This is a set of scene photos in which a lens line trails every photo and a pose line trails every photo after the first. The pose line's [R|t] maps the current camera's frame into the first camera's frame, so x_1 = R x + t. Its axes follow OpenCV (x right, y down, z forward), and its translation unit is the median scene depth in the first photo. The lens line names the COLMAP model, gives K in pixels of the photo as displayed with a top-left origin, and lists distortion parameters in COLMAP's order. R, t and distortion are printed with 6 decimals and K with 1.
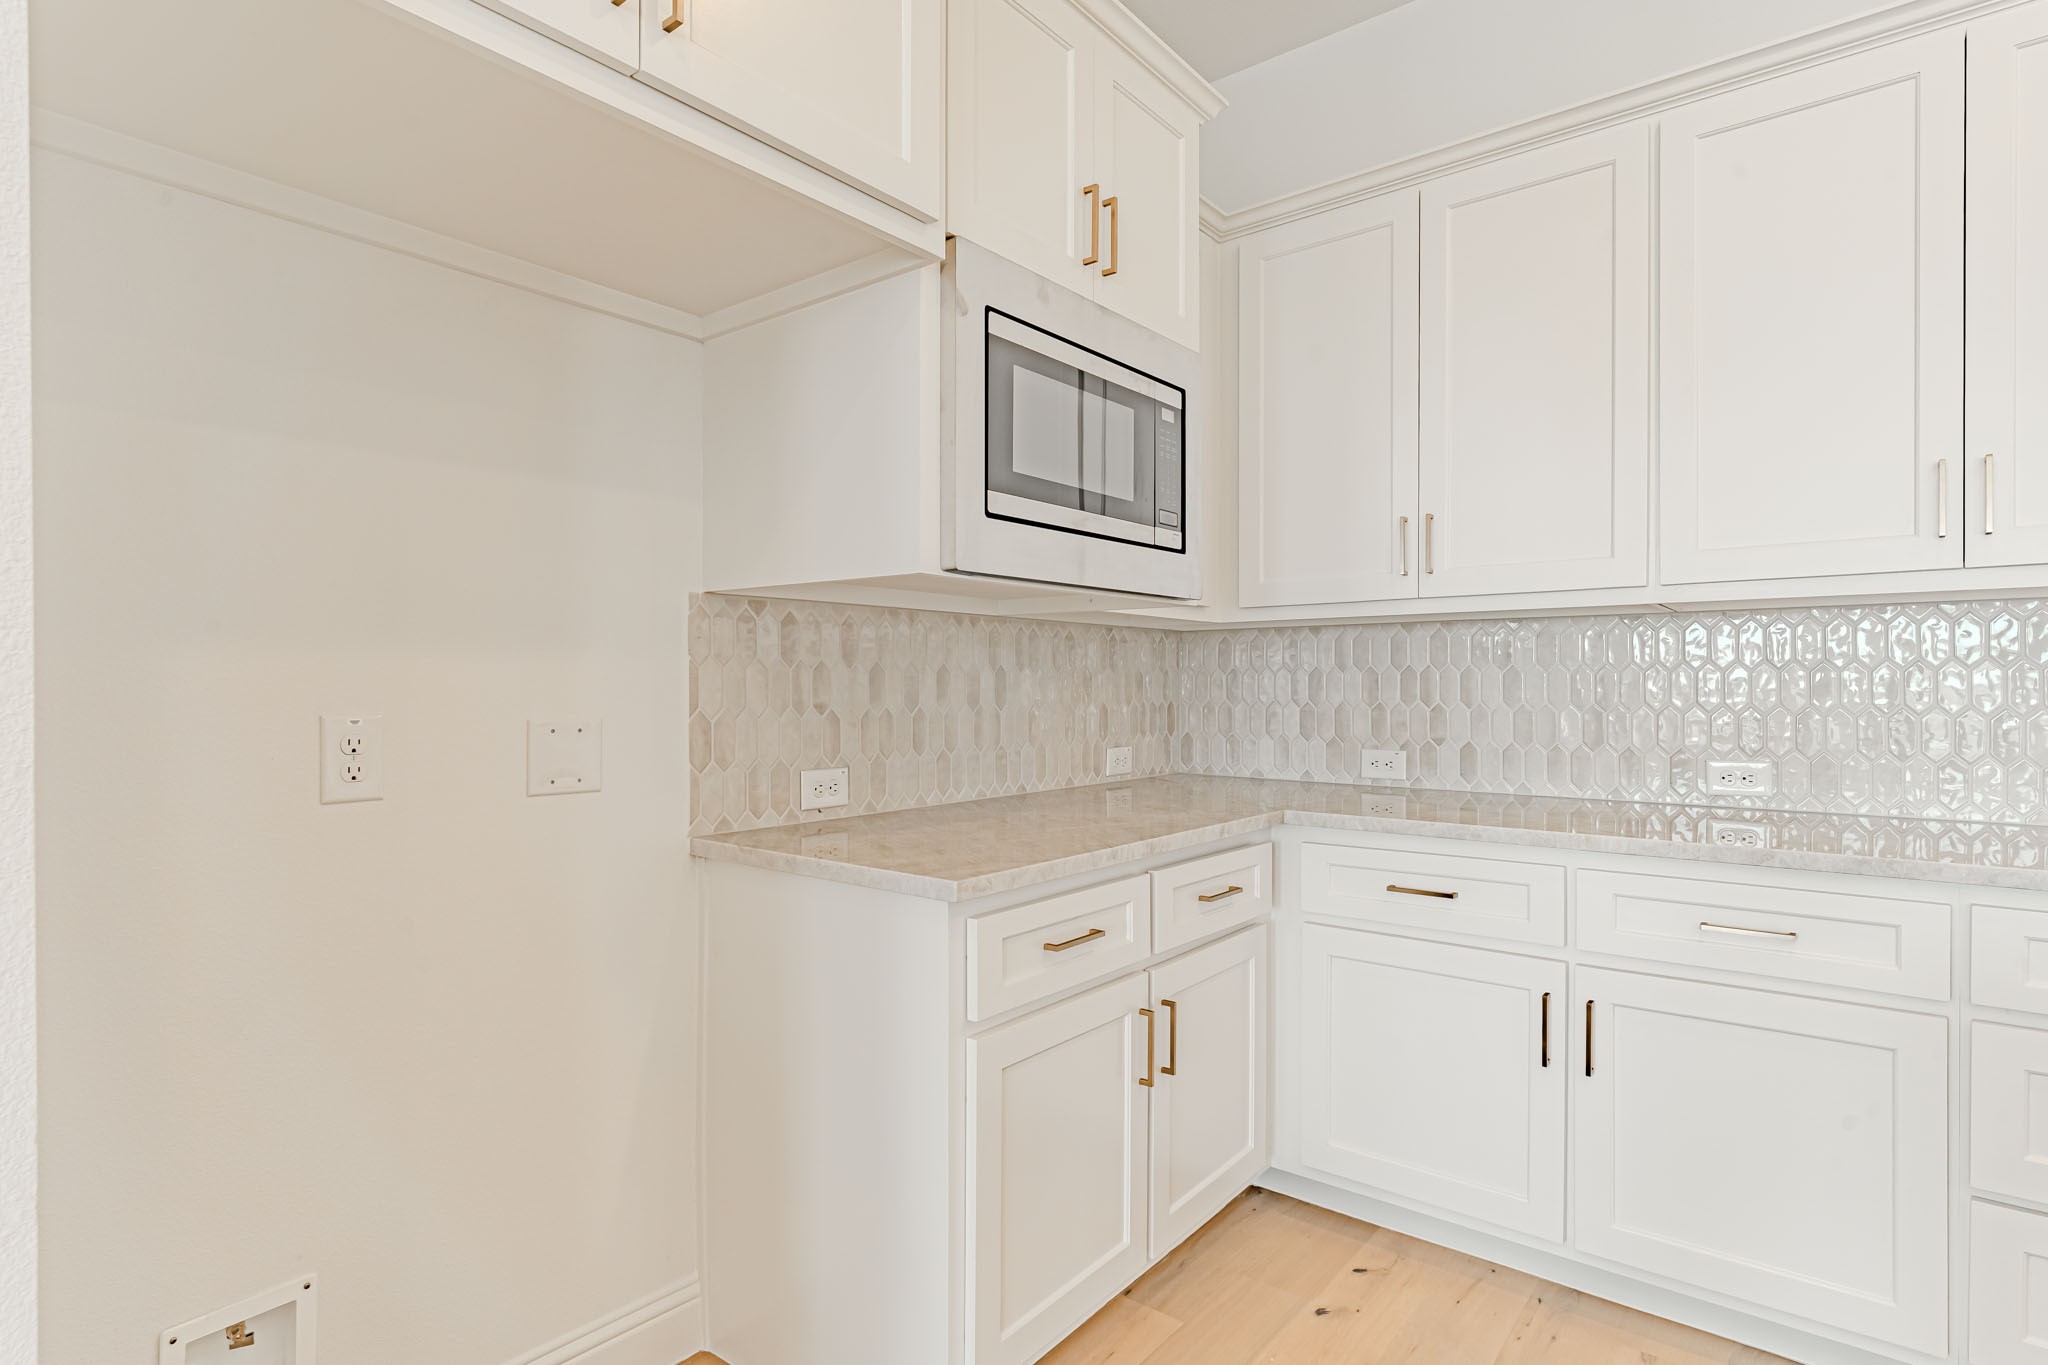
lens RADIAL K [[1053.8, 0, 1032.8], [0, 1053.8, 689.6], [0, 0, 1]] dist [-0.002771, 0.004412]
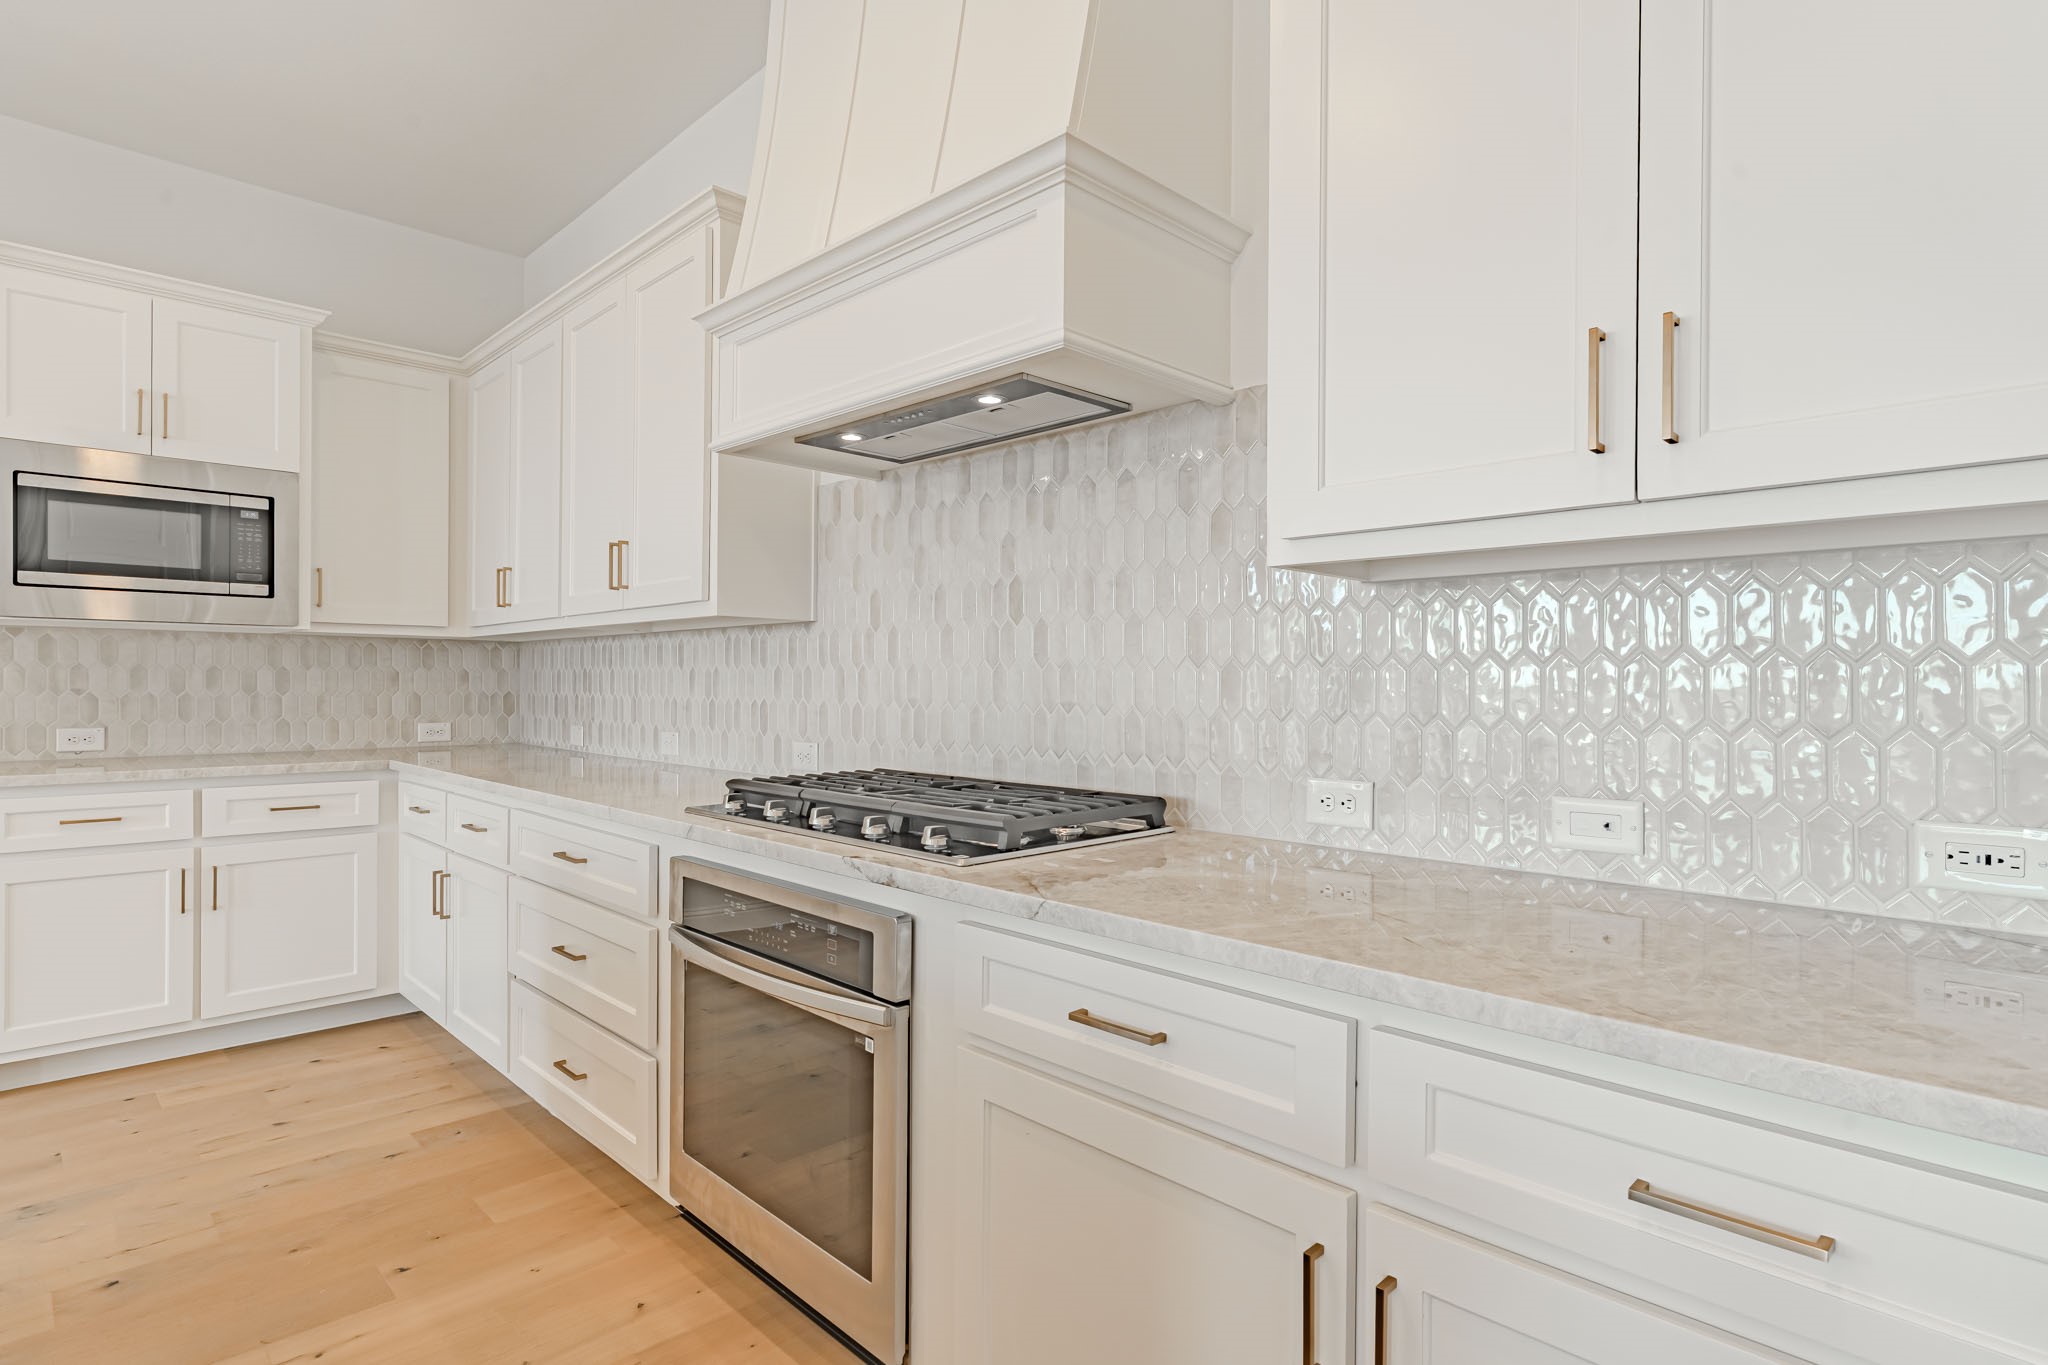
lens RADIAL K [[1053.8, 0, 1029.0], [0, 1053.8, 689.0], [0, 0, 1]] dist [-0.002771, 0.004412]
pose [[0.992390, 0.006674, -0.122953, 1.442650], [-0.006712, 0.999977, 0.000104, 0.003252], [0.122951, 0.000722, 0.992412, -0.451357]]
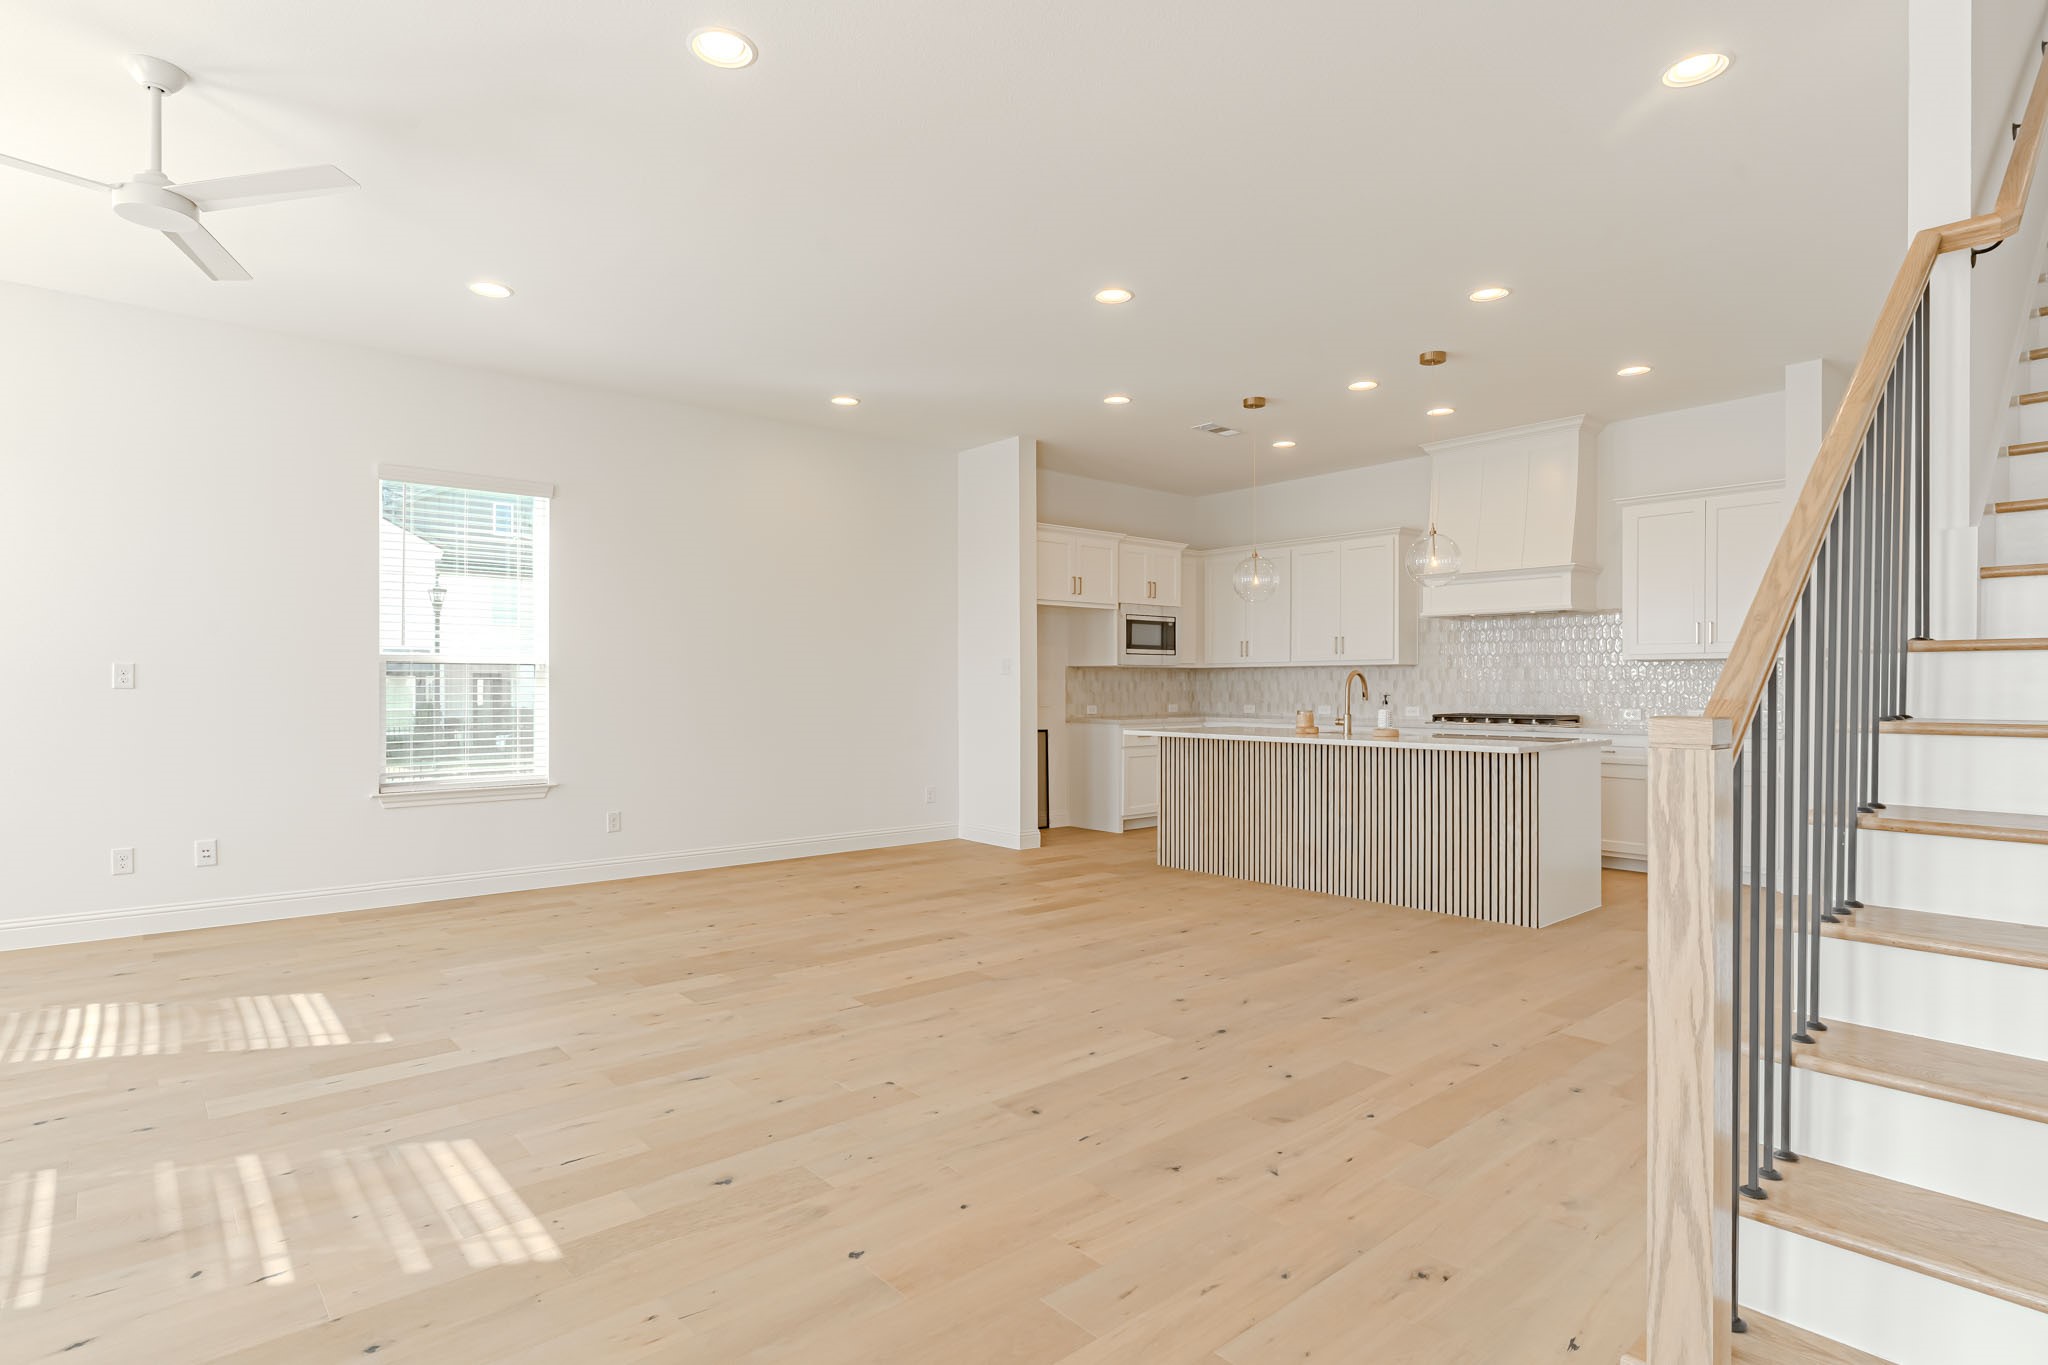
lens RADIAL K [[1053.8, 0, 1031.9], [0, 1053.8, 692.8], [0, 0, 1]] dist [-0.002771, 0.004412]
pose [[0.983470, 0.000668, -0.181068, 0.332455], [-0.000429, 0.999999, 0.001360, 0.017858], [0.181069, -0.001260, 0.983470, -3.199269]]
